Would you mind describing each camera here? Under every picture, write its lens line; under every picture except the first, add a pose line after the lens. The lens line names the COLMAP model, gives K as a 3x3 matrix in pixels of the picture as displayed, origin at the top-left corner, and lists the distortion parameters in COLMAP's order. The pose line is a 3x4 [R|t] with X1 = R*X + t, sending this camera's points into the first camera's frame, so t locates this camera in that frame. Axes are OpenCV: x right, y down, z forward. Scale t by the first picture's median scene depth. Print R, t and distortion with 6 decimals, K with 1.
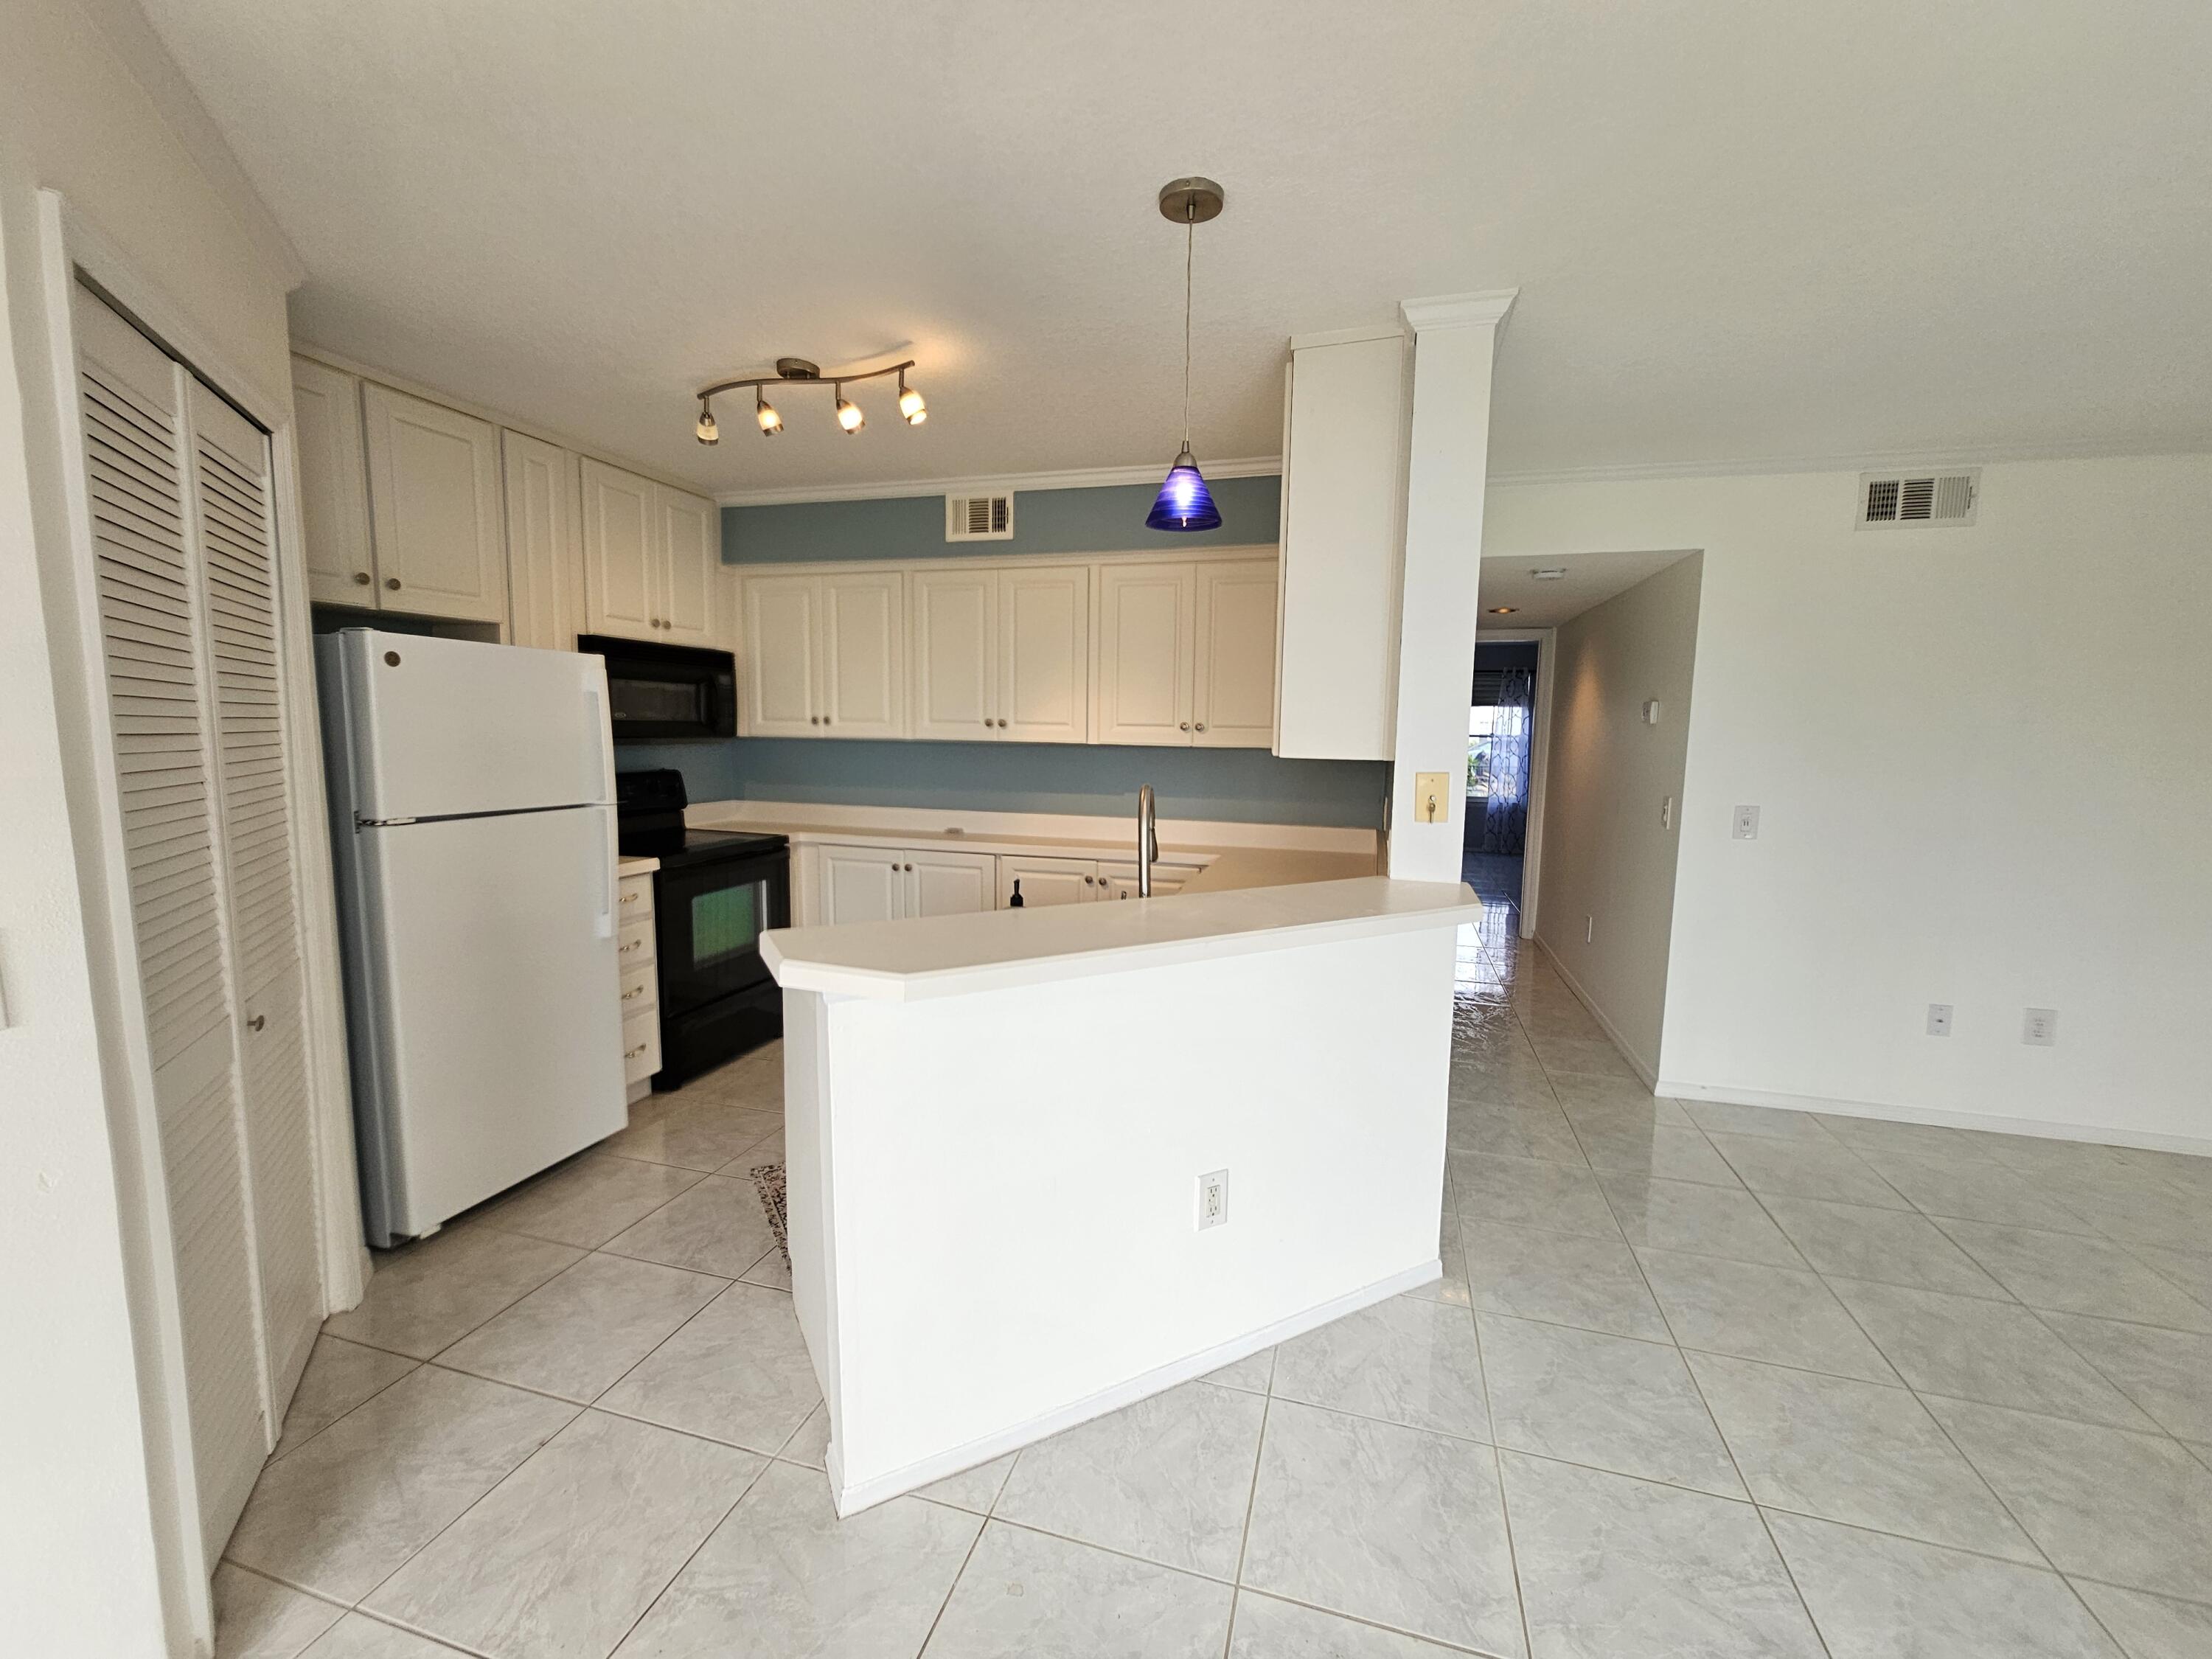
lens RADIAL K [[899.1, 0, 1097.6], [0, 899.1, 828.0], [0, 0, 1]] dist [-0.009936, 0.000135]
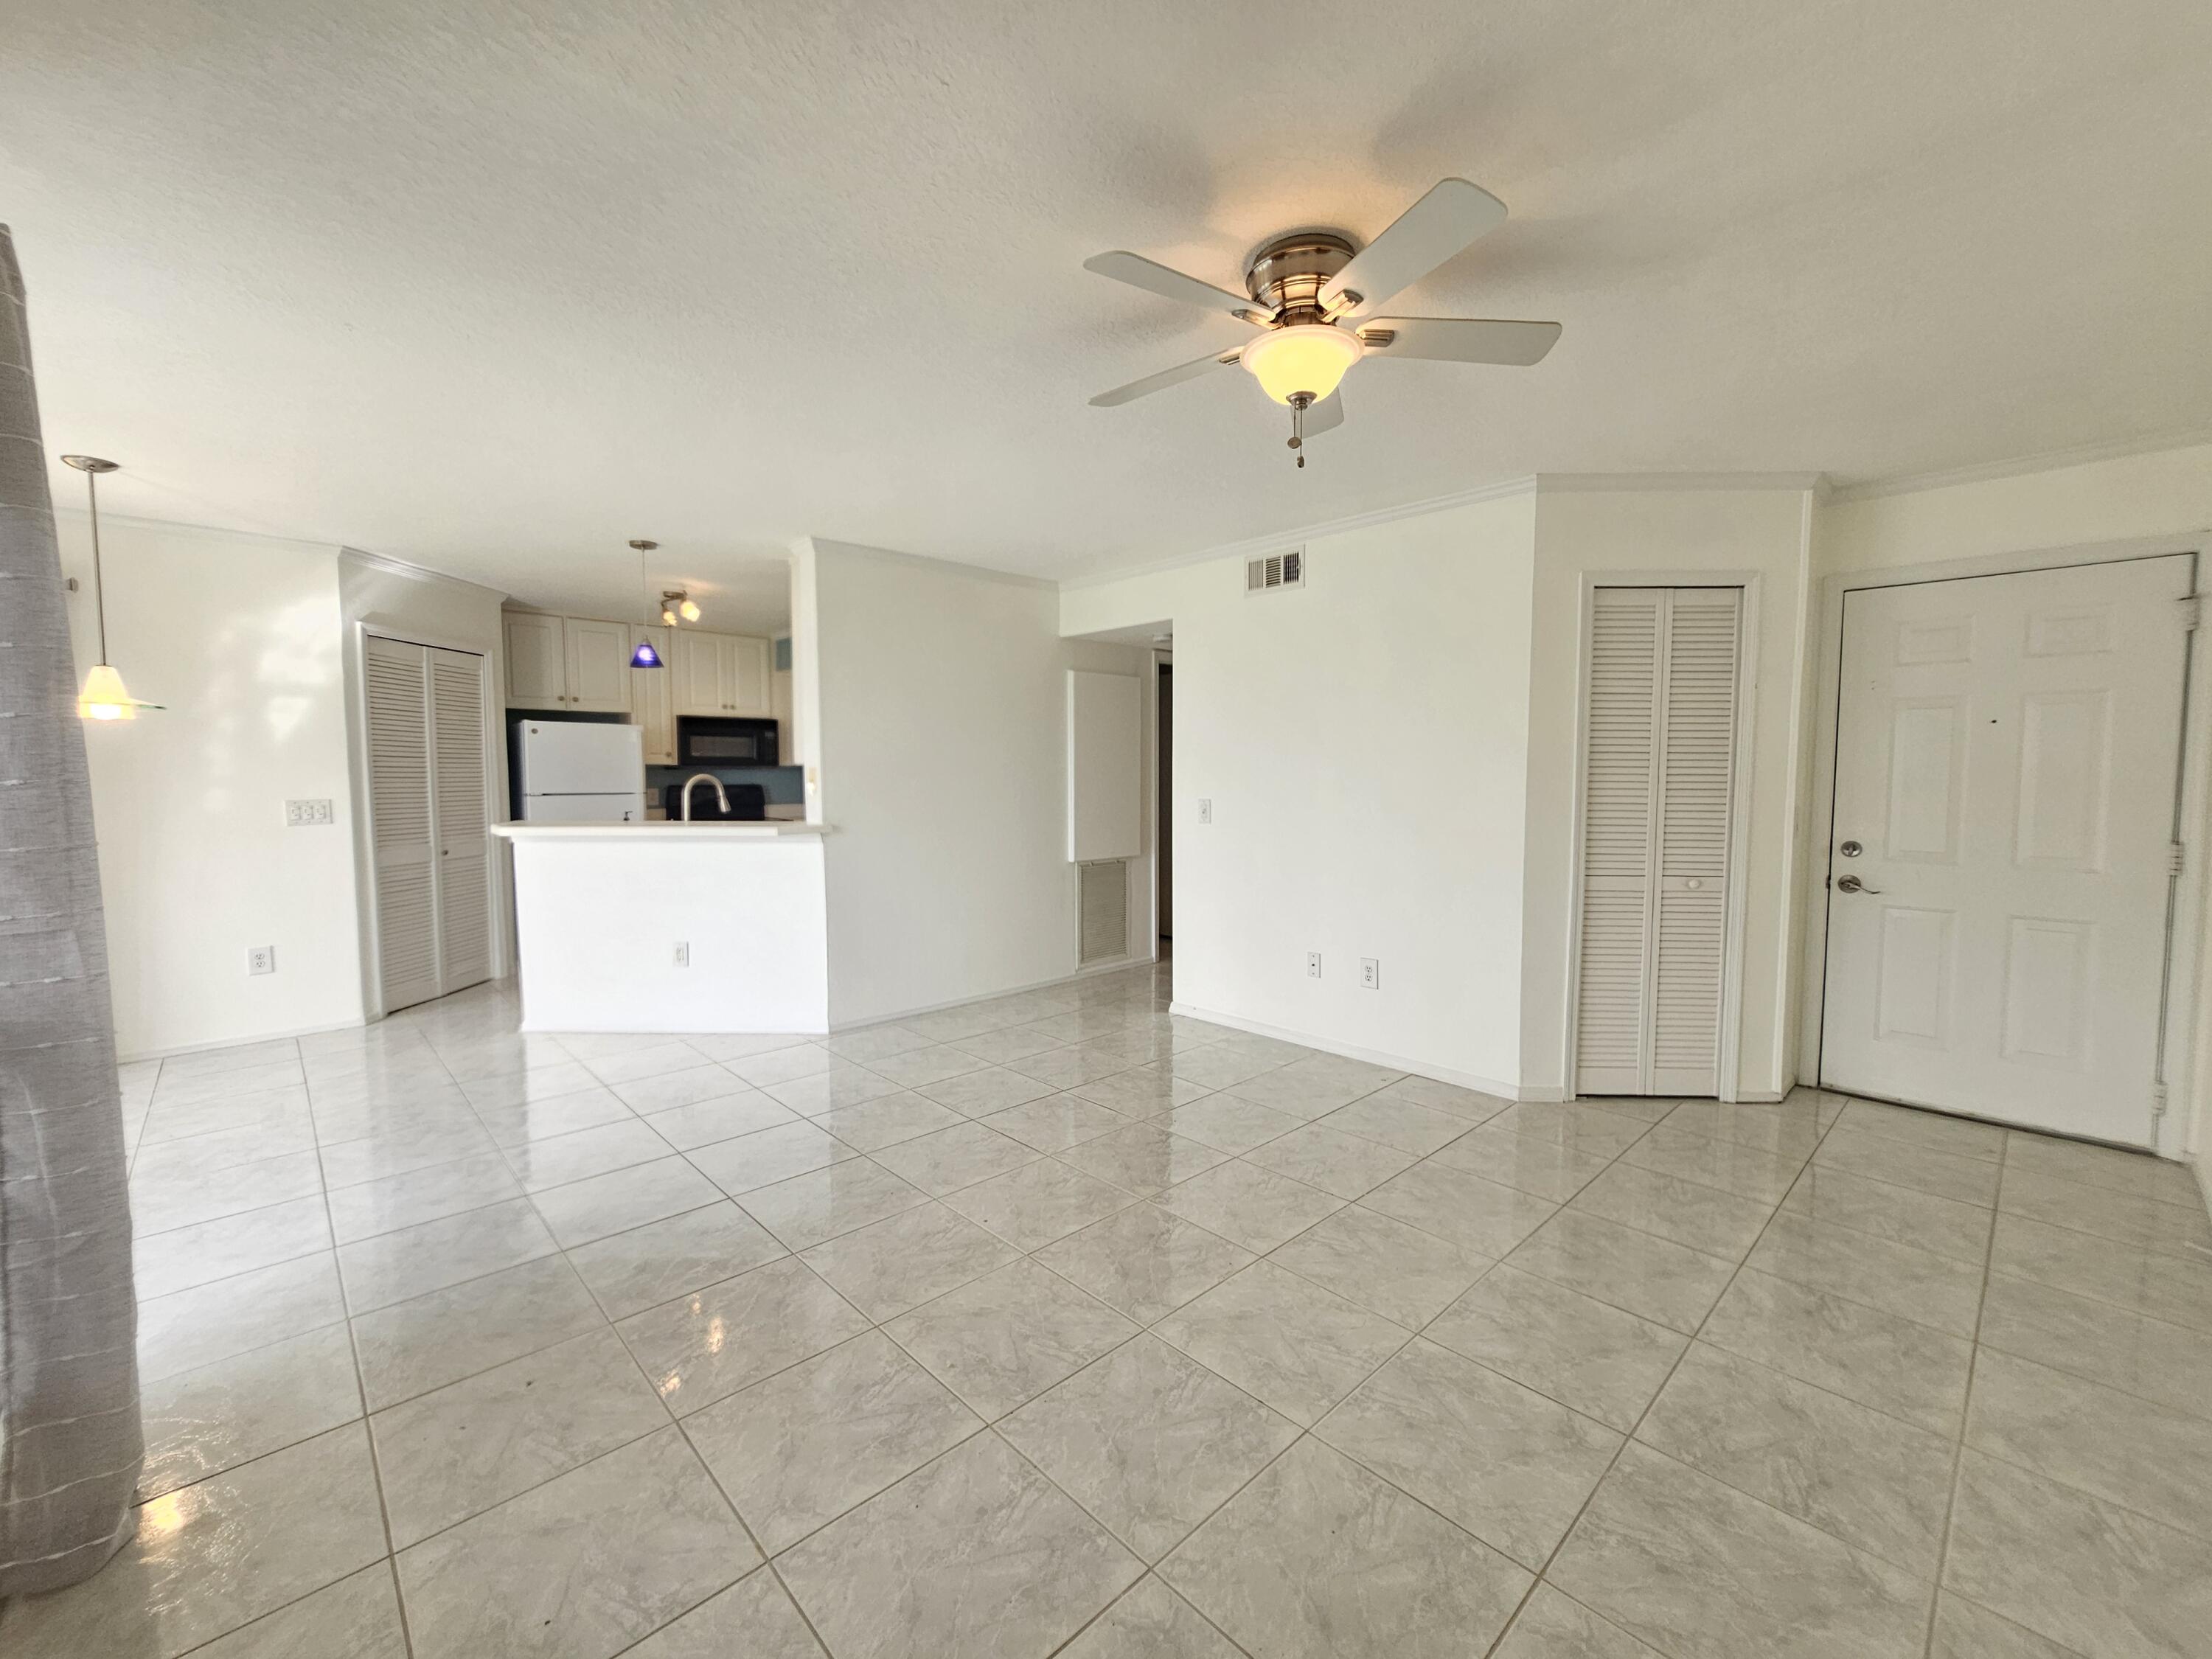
lens RADIAL K [[899.1, 0, 1112.9], [0, 899.1, 829.5], [0, 0, 1]] dist [-0.009936, 0.000135]
pose [[0.868129, 0.017282, -0.496037, 1.333225], [-0.043788, 0.998164, -0.041857, 0.088477], [0.494403, 0.058058, 0.867292, -0.273197]]
